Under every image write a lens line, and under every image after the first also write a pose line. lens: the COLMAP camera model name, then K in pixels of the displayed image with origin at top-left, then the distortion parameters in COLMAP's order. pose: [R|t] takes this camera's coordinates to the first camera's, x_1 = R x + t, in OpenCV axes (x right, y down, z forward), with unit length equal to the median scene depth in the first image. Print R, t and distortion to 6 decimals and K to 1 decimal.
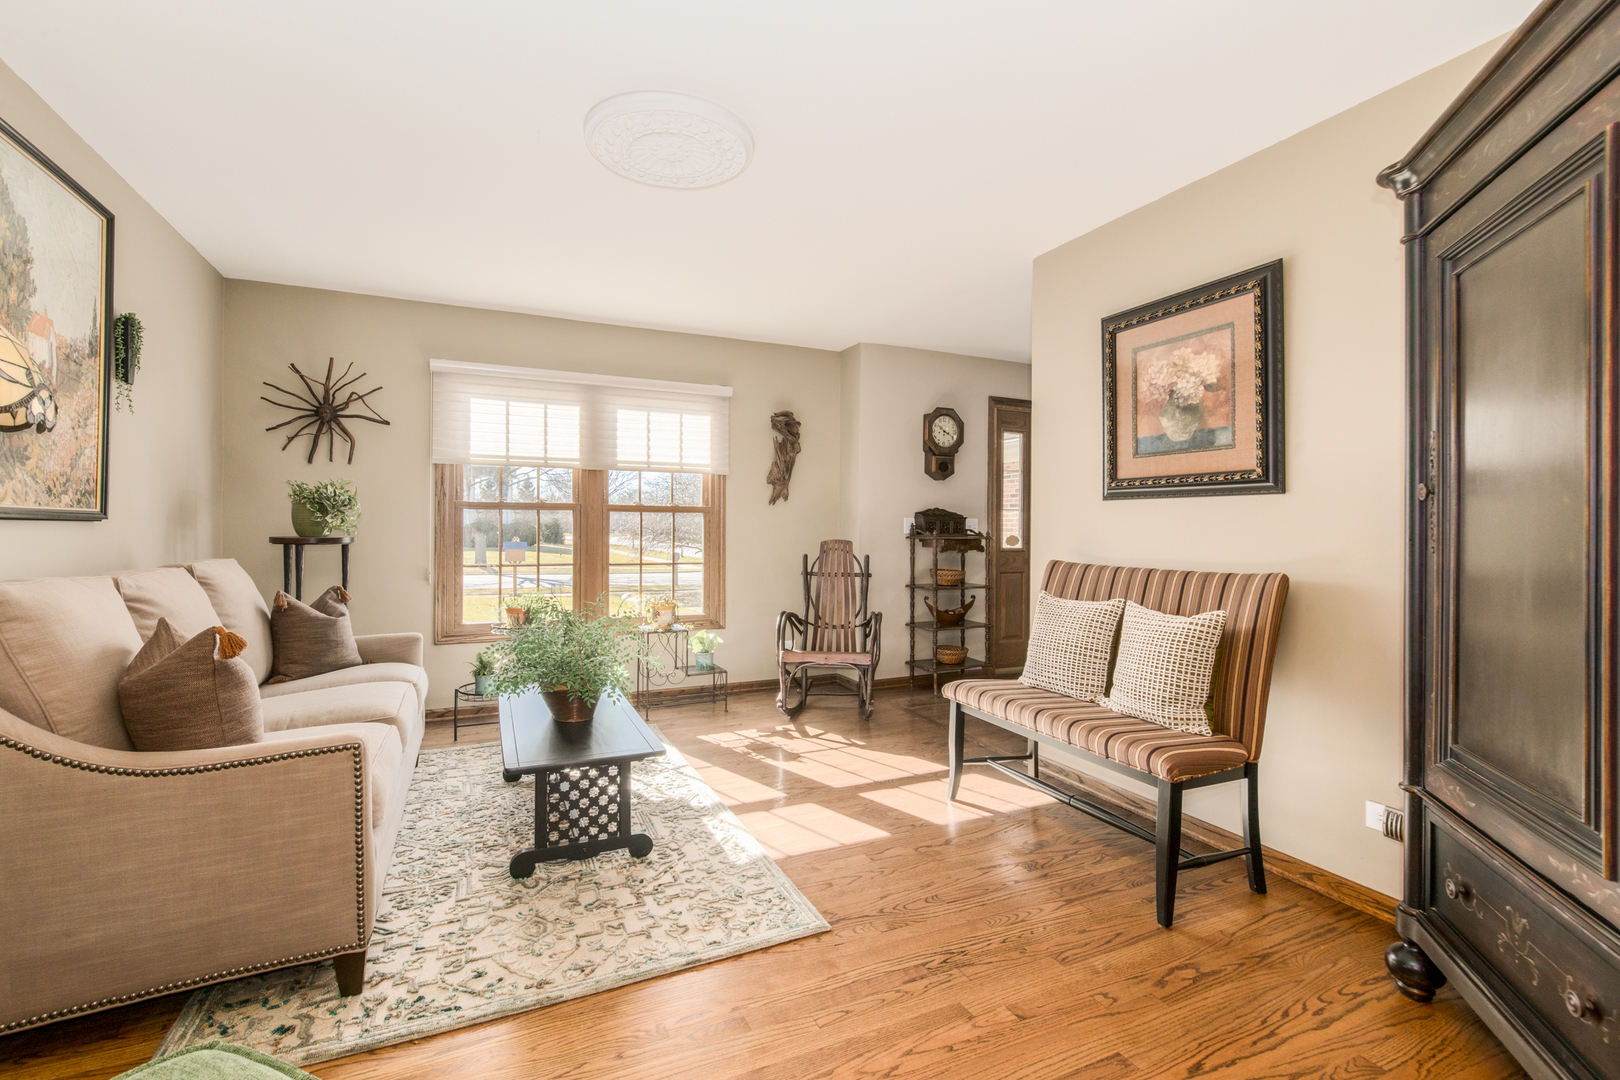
lens RADIAL K [[741.8, 0, 810.1], [0, 741.8, 530.1], [0, 0, 1]] dist [-0.003443, -0.000079]
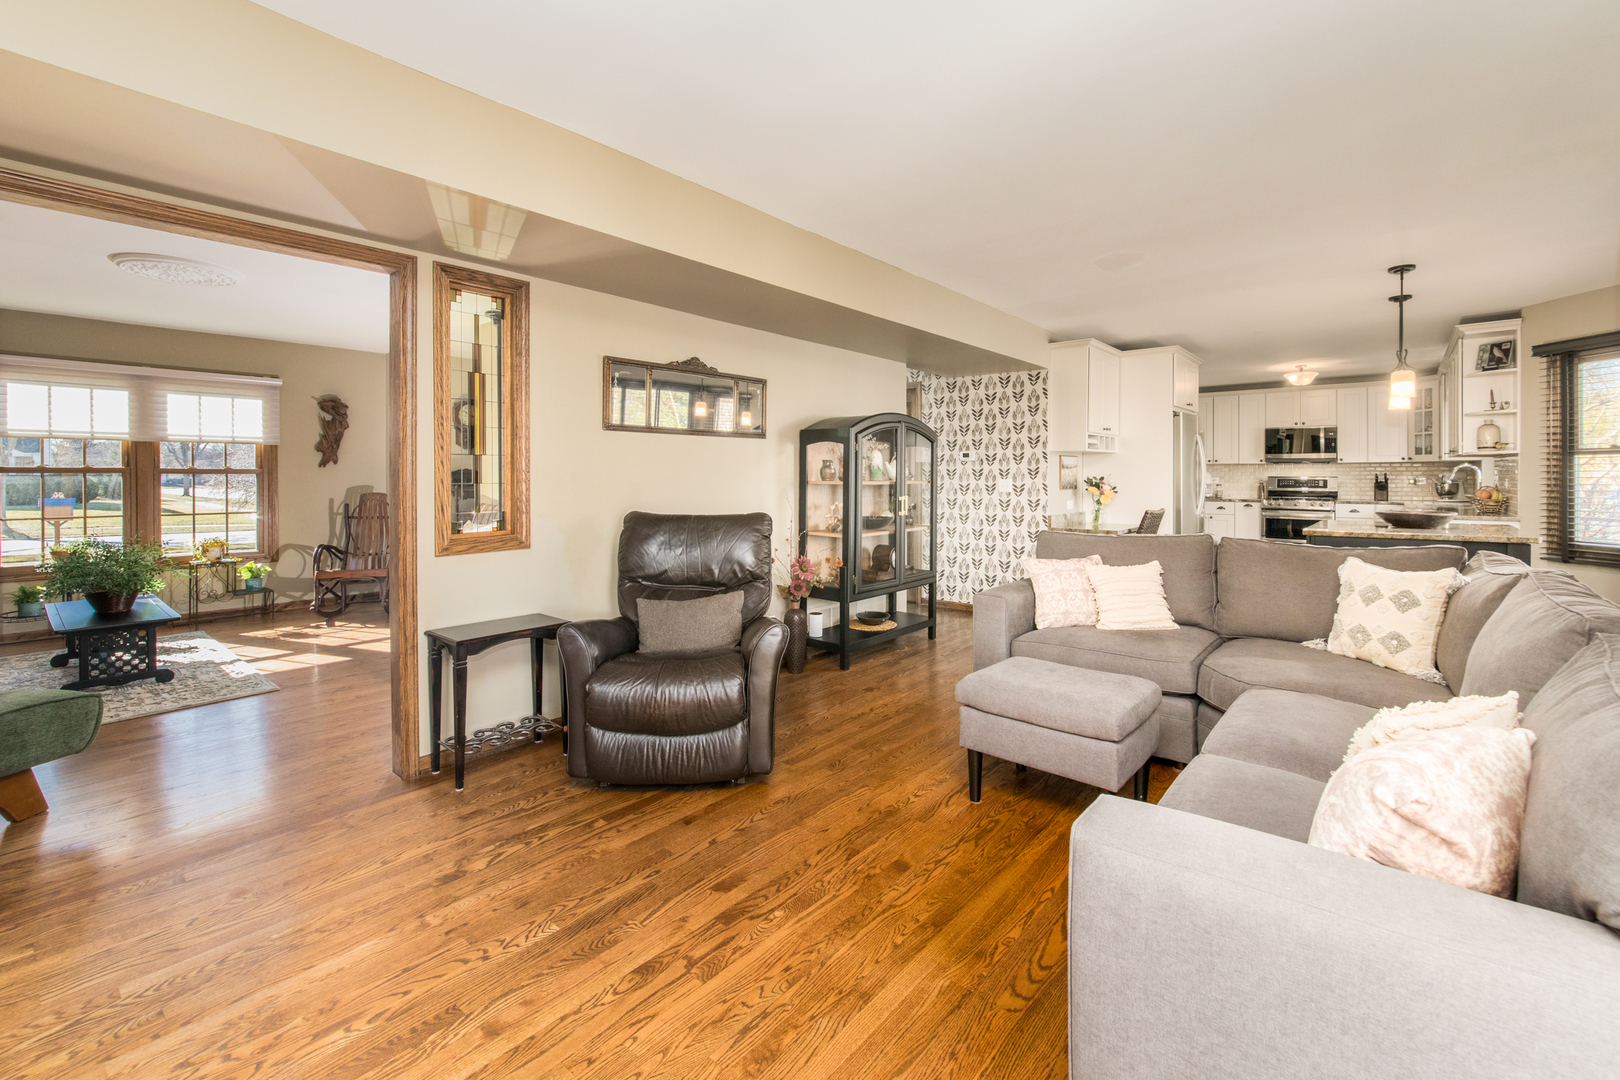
lens RADIAL K [[702.9, 0, 844.1], [0, 702.9, 471.0], [0, 0, 1]] dist [-0.011264, 0.000772]
pose [[0.888336, -0.003849, 0.459178, 0.226638], [0.004657, 0.999989, -0.000627, -0.023474], [-0.459170, 0.002695, 0.888344, -0.608217]]
